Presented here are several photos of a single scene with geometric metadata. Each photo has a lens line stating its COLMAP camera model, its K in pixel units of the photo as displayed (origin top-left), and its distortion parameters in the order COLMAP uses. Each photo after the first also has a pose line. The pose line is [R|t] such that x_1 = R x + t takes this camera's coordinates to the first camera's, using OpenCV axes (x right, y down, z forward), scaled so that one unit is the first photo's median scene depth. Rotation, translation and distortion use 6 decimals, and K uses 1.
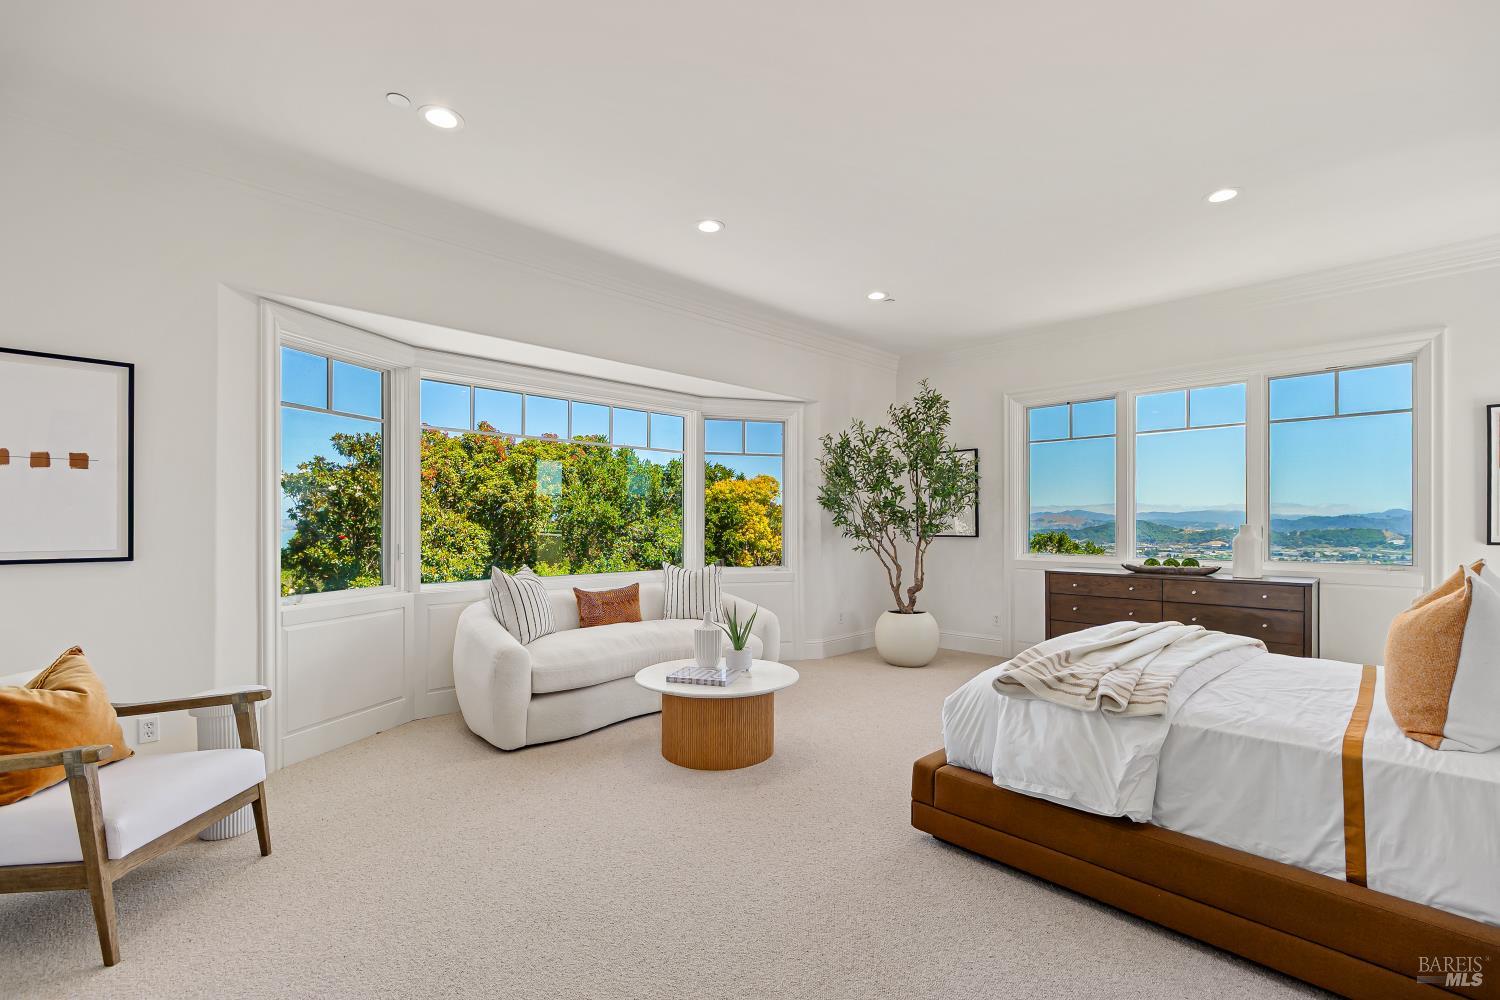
lens RADIAL K [[683.9, 0, 750.1], [0, 683.9, 521.5], [0, 0, 1]] dist [-0.000120, -0.000103]
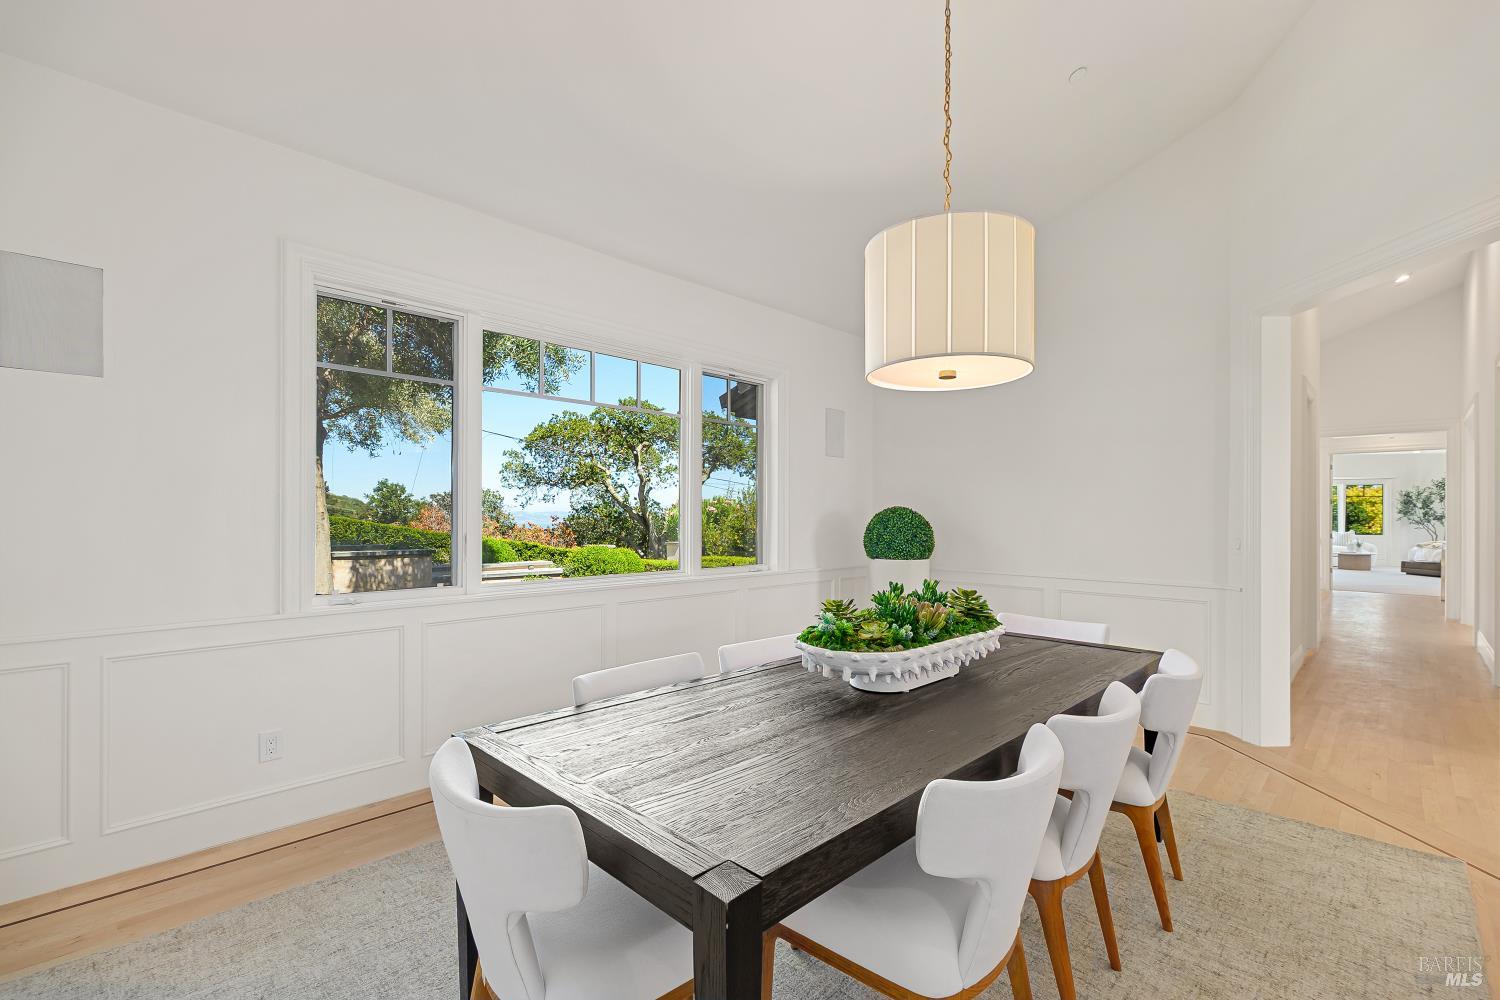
lens RADIAL K [[658.8, 0, 751.4], [0, 658.8, 517.5], [0, 0, 1]] dist [-0.001054, -0.000400]
pose [[0.716026, 0.000266, -0.698074, 0.082910], [-0.000226, 1.000000, 0.000150, -0.006582], [0.698074, 0.000050, 0.716026, -2.909820]]
